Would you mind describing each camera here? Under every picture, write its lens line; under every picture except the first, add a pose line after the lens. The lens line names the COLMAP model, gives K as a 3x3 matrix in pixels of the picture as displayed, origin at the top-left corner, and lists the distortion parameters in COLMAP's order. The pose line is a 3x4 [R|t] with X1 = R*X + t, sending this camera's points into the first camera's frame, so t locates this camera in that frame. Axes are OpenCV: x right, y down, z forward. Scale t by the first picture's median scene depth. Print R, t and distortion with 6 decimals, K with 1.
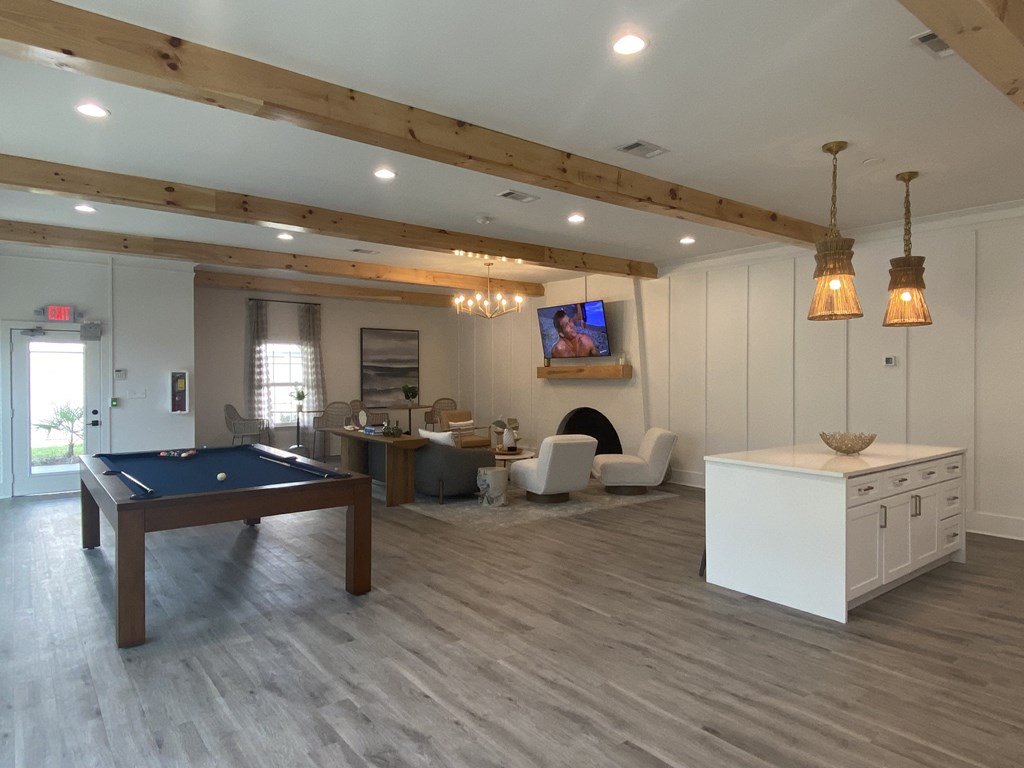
lens RADIAL K [[630.6, 0, 512.0], [0, 630.6, 384.0], [0, 0, 1]] dist [0.079159, -0.077917]
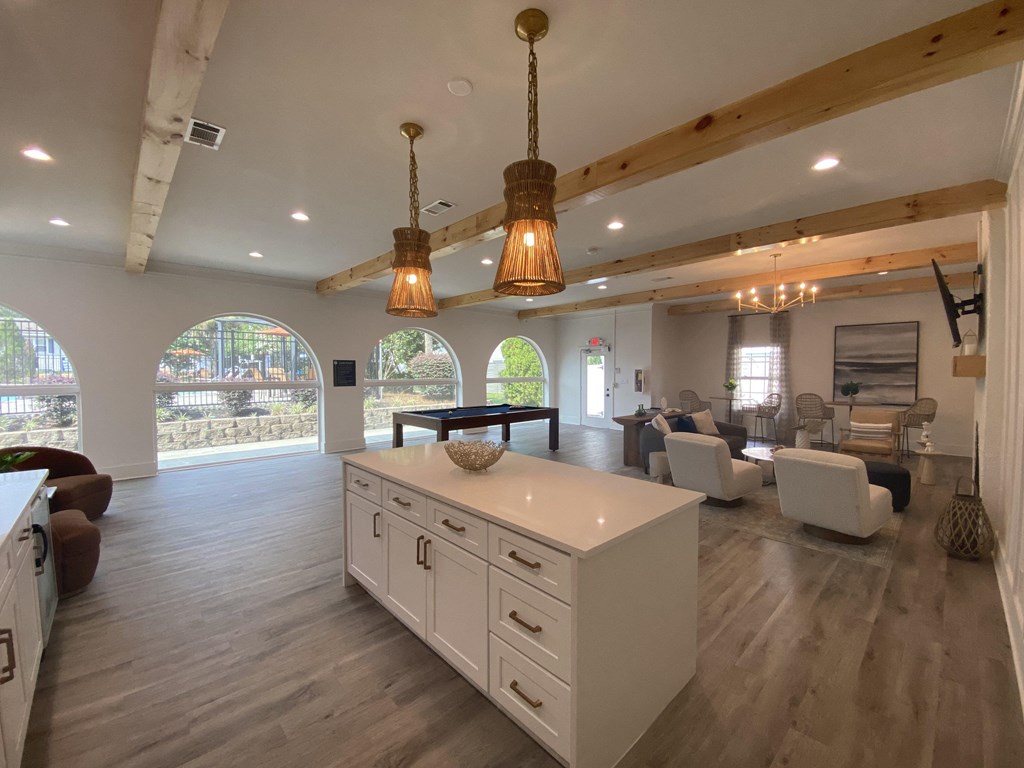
lens RADIAL K [[423.1, 0, 512.0], [0, 423.1, 384.0], [0, 0, 1]] dist [-0.001402, -0.000101]
pose [[0.085638, 0.032482, -0.995797, 0.590455], [-0.013228, 0.999417, 0.031462, -0.010197], [0.996238, 0.010478, 0.086018, 0.562132]]
